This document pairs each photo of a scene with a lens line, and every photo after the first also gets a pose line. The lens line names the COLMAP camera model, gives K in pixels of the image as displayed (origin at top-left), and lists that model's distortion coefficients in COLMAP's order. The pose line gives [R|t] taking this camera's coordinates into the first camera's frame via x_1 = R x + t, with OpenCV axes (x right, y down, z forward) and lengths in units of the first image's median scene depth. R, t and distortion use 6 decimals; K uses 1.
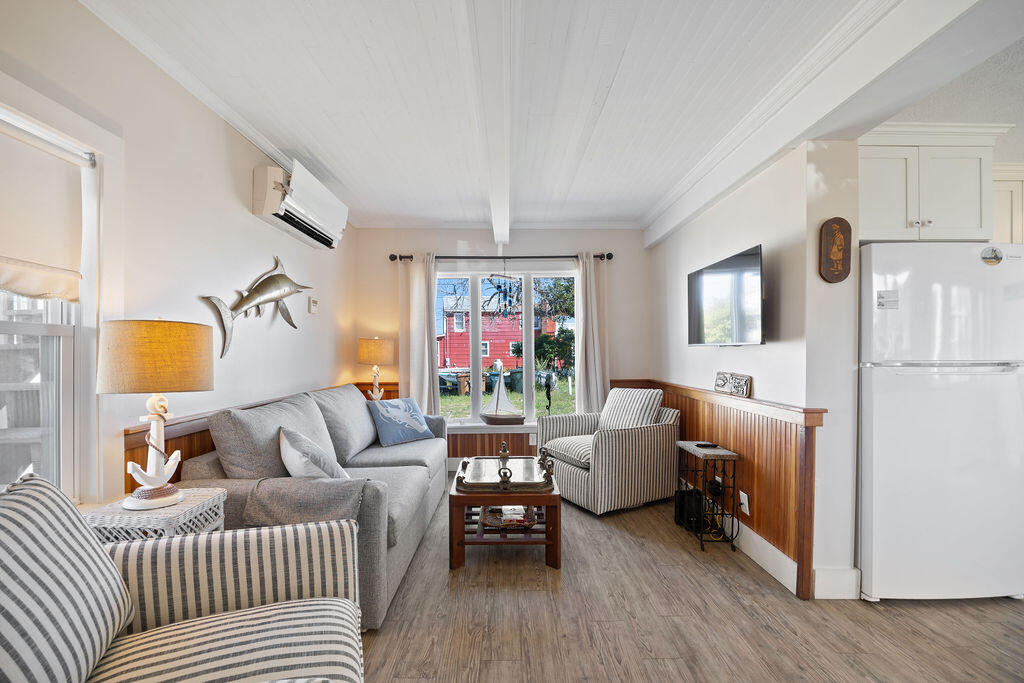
lens RADIAL K [[457.2, 0, 512.6], [0, 457.2, 360.4], [0, 0, 1]] dist [-0.004405, -0.000774]
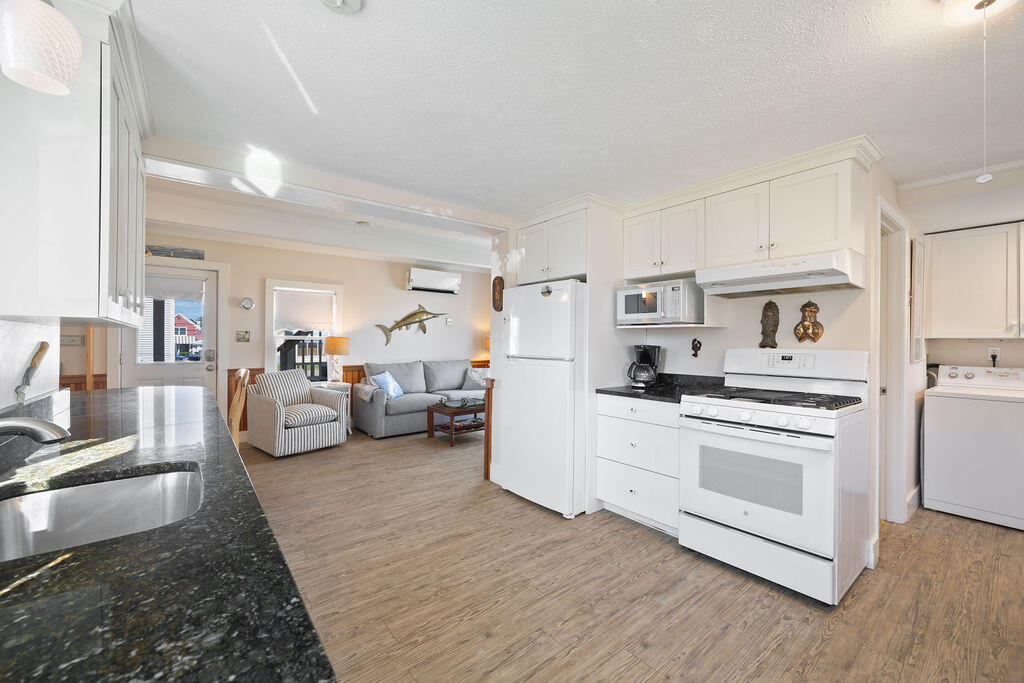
lens RADIAL K [[424.2, 0, 519.4], [0, 424.2, 353.4], [0, 0, 1]] dist [0.002271, 0.000284]
pose [[0.619747, 0.034603, -0.784038, 2.077177], [-0.018695, 0.999395, 0.029330, -0.051625], [0.784579, -0.003520, 0.620019, 0.013144]]
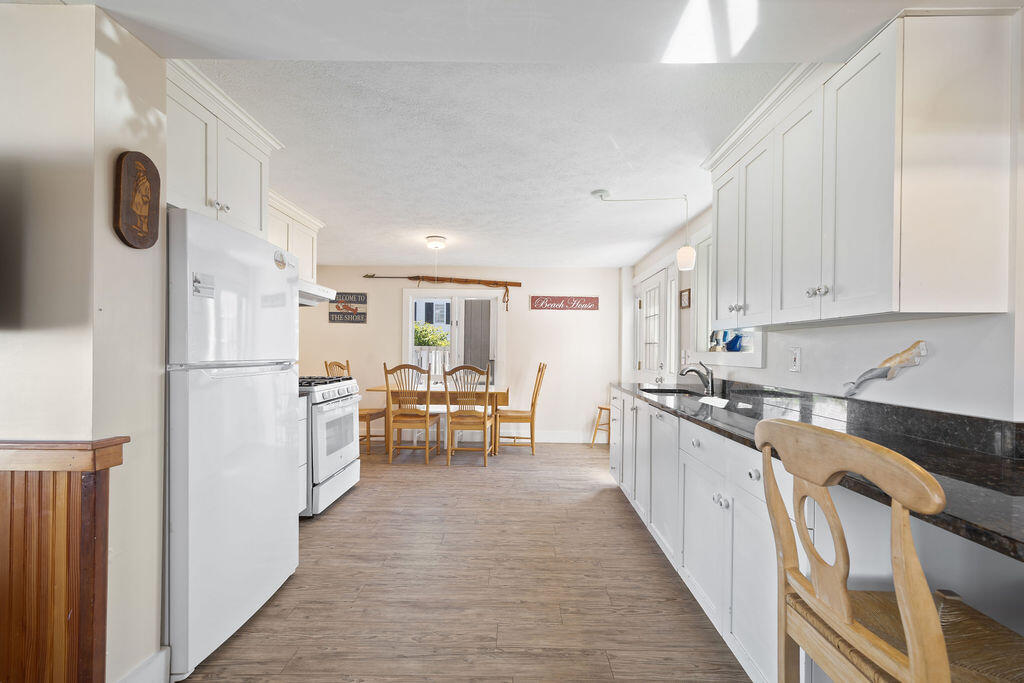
lens RADIAL K [[424.2, 0, 519.4], [0, 424.2, 353.4], [0, 0, 1]] dist [0.002271, 0.000284]
pose [[0.013361, 0.002461, 0.999908, 0.080178], [0.004185, 0.999988, -0.002517, -0.009244], [-0.999902, 0.004218, 0.013351, 0.419484]]
